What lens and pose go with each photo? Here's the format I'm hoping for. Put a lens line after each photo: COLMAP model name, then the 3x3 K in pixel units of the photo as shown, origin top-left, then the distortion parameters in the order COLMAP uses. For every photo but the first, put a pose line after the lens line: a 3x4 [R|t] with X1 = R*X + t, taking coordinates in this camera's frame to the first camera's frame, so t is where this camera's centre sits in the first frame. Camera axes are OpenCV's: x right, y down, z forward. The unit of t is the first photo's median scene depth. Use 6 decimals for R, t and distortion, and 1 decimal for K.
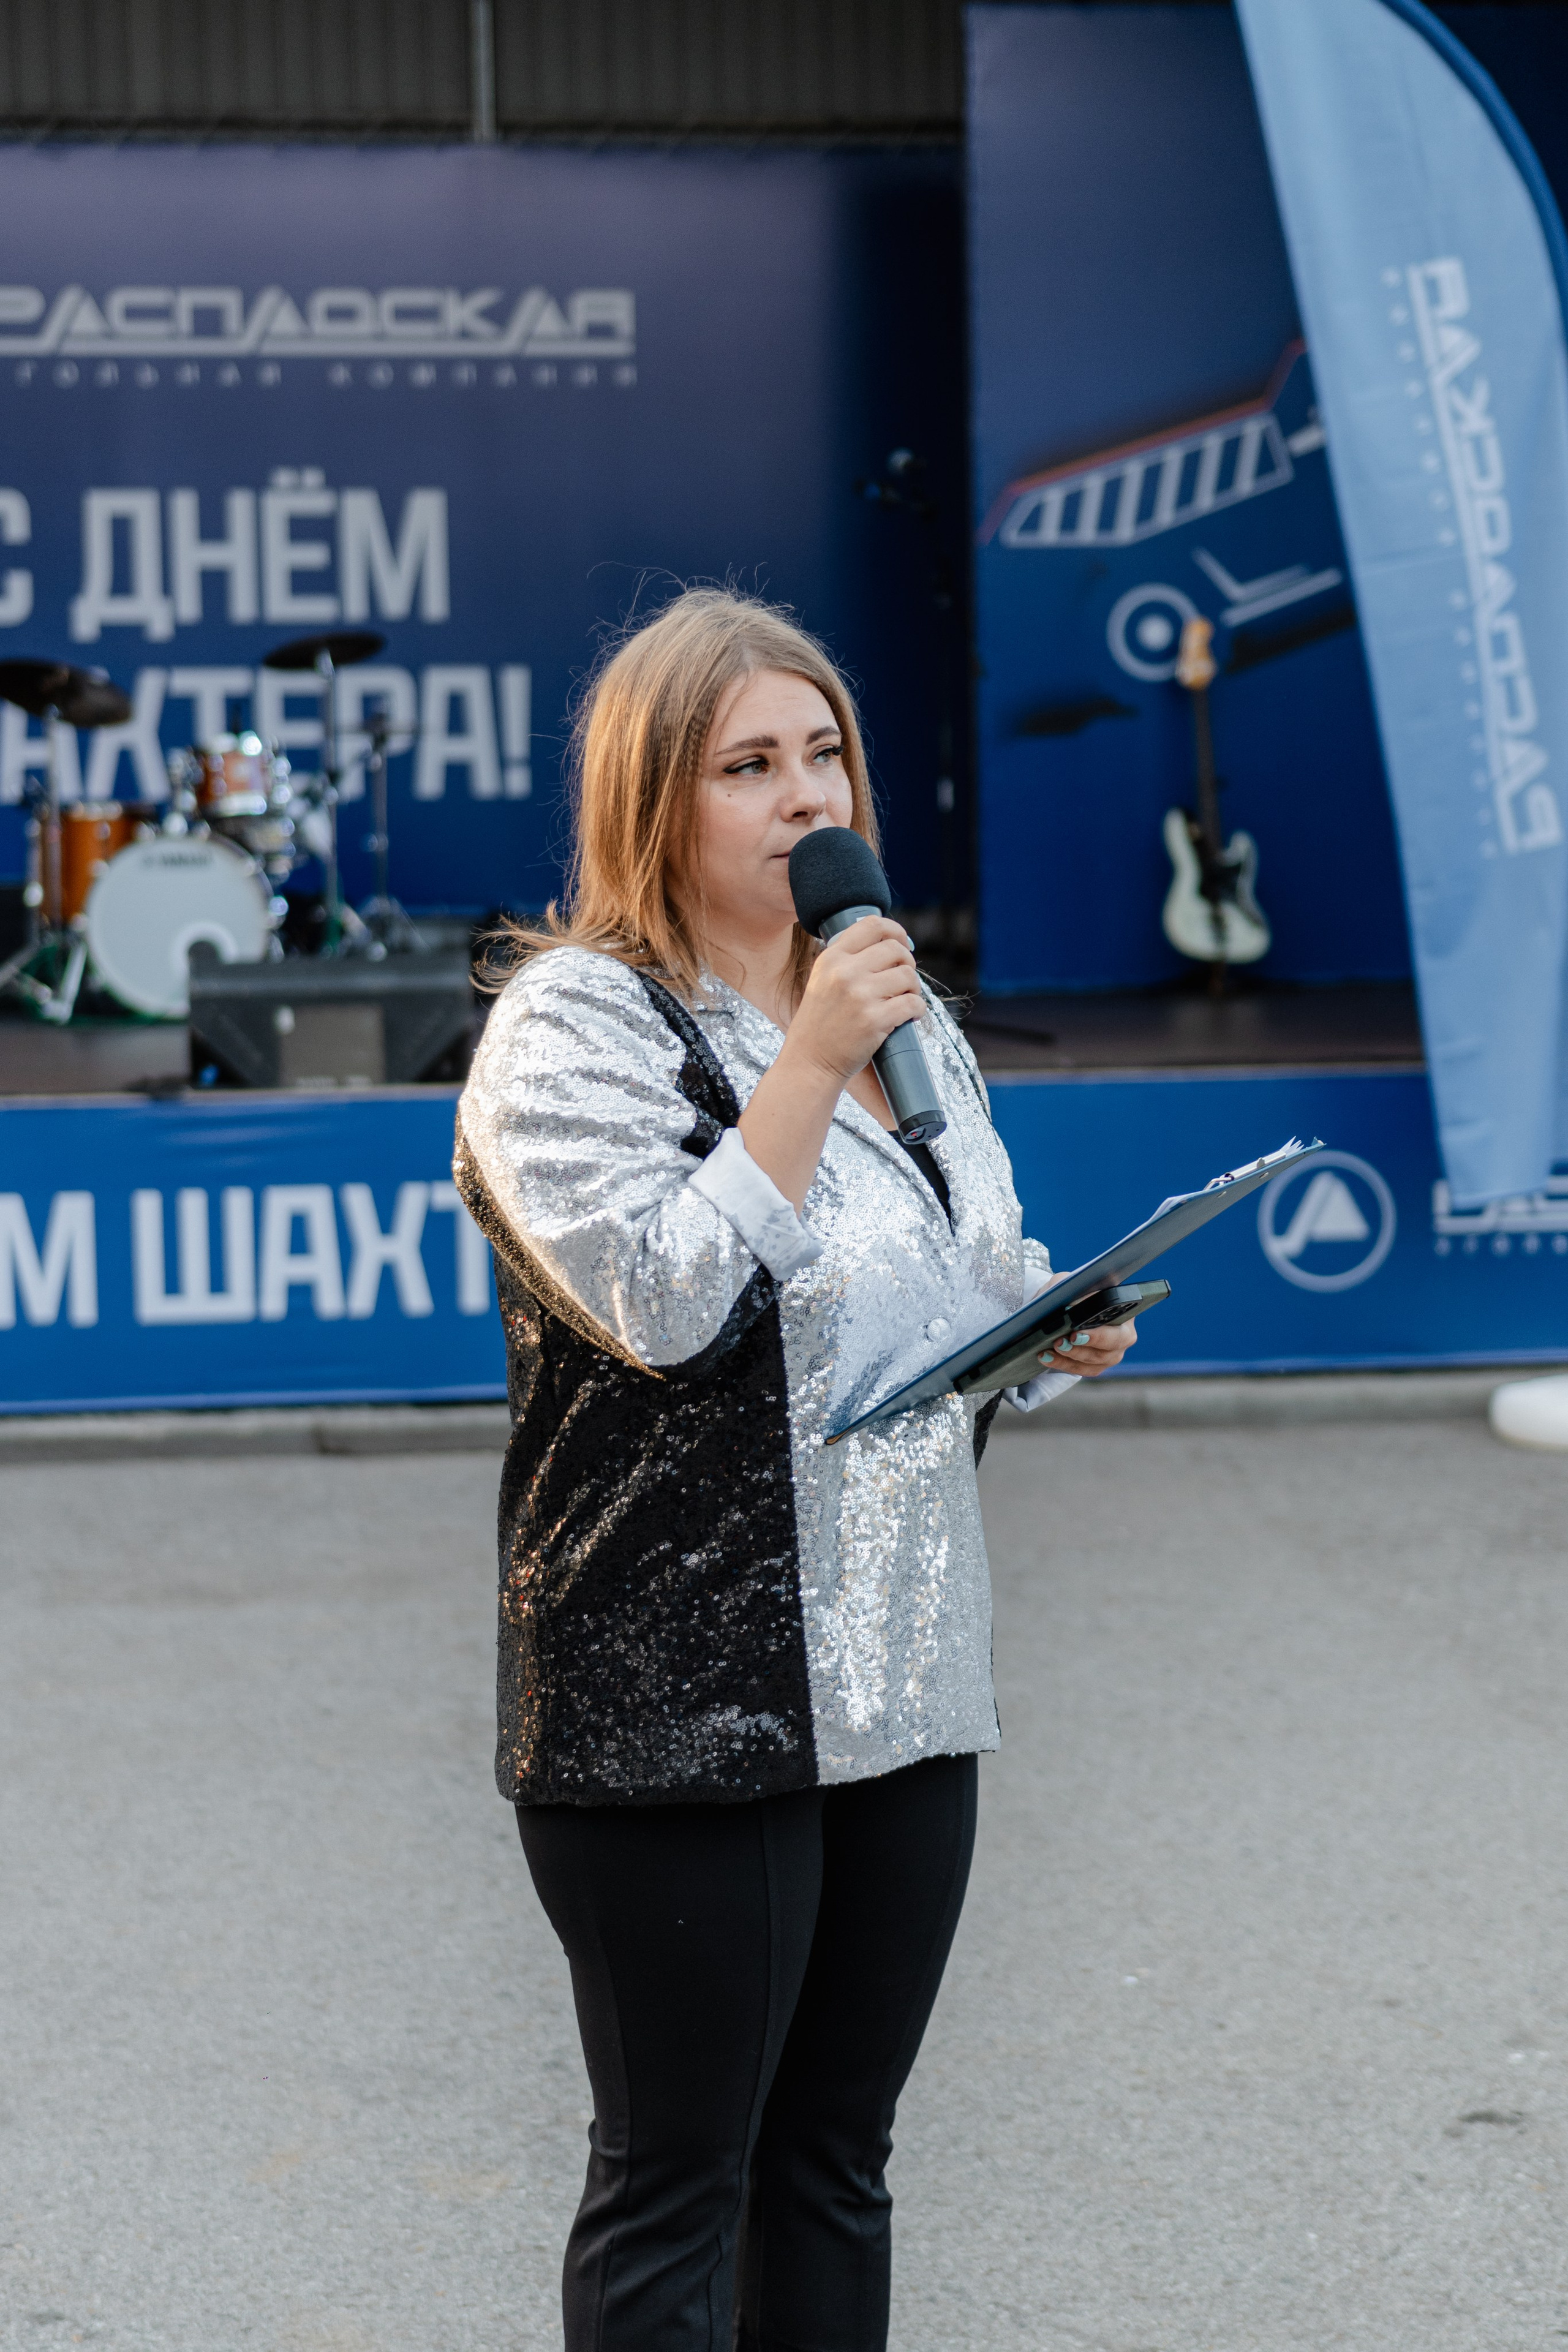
lens RADIAL K [[4182.4, 0, 796.7], [0, 4182.4, 1182.6], [0, 0, 1]] dist [0.029018, 0.000000]
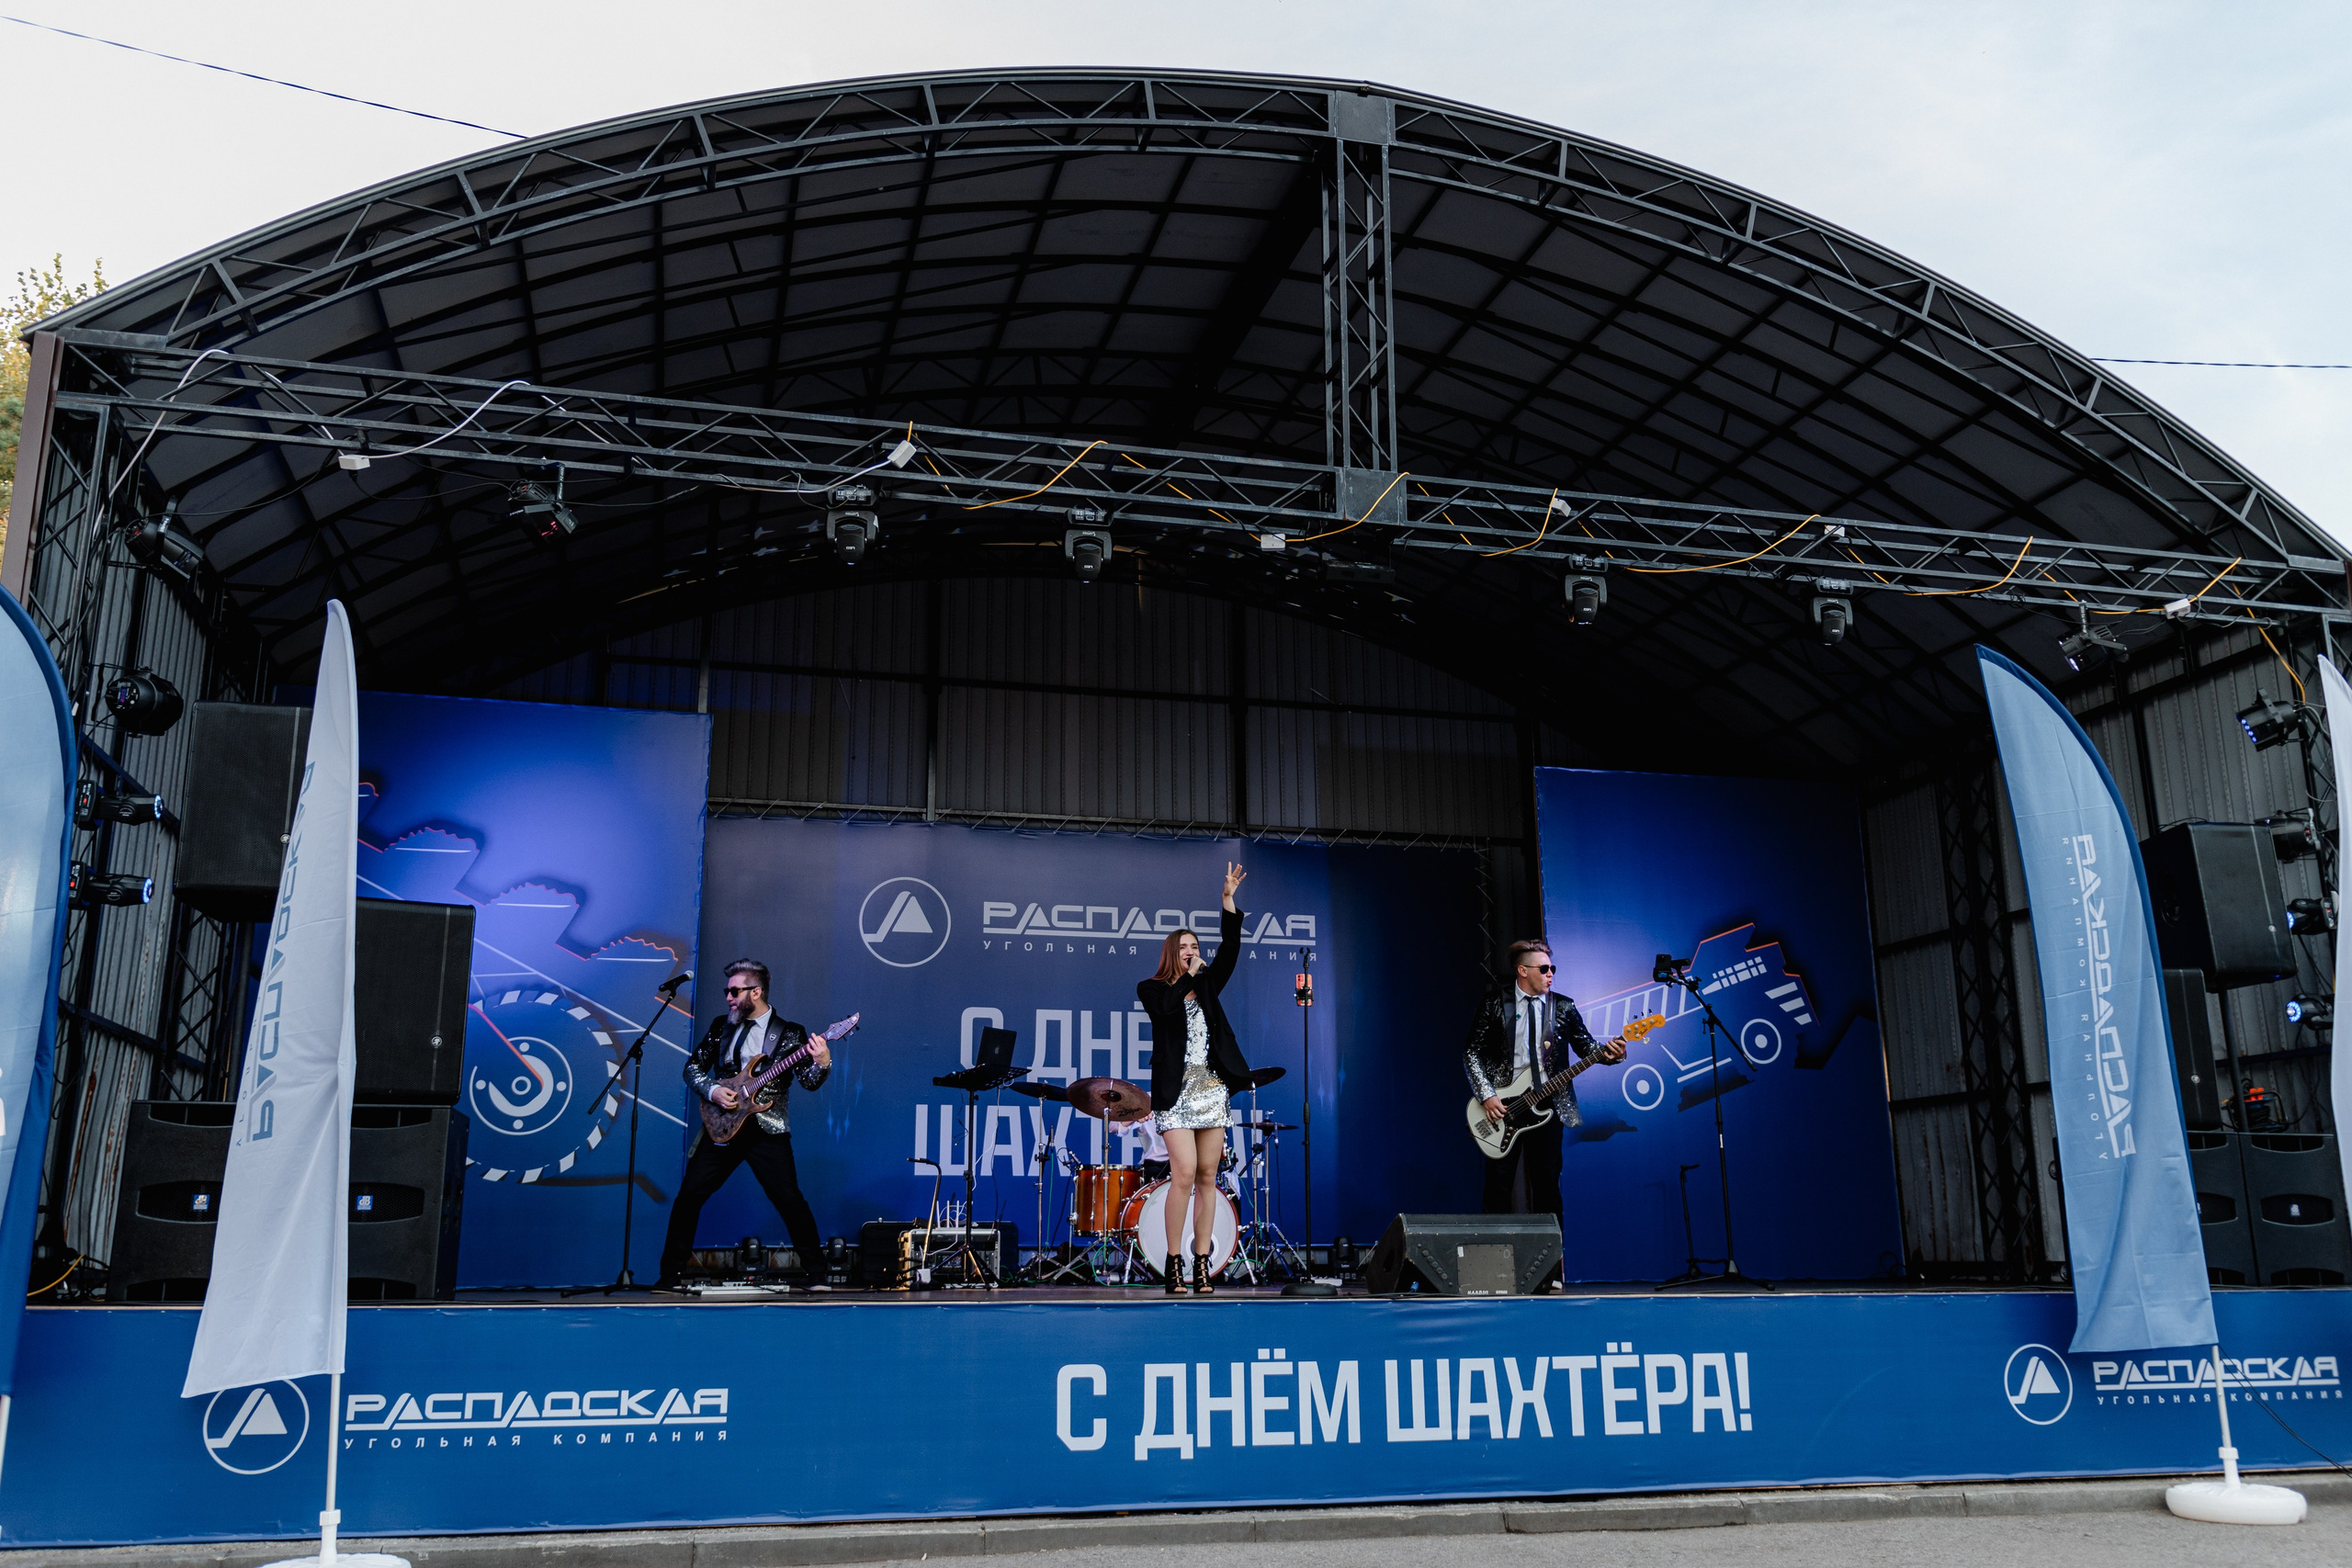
lens RADIAL K [[1951.6, 0, 1153.8], [0, 1951.6, 788.3], [0, 0, 1]] dist [0.012017, -0.013463]
pose [[0.991592, 0.039818, 0.123123, -0.265006], [0.002897, 0.944410, -0.328758, 0.032095], [-0.129369, 0.326350, 0.936354, 0.175234]]
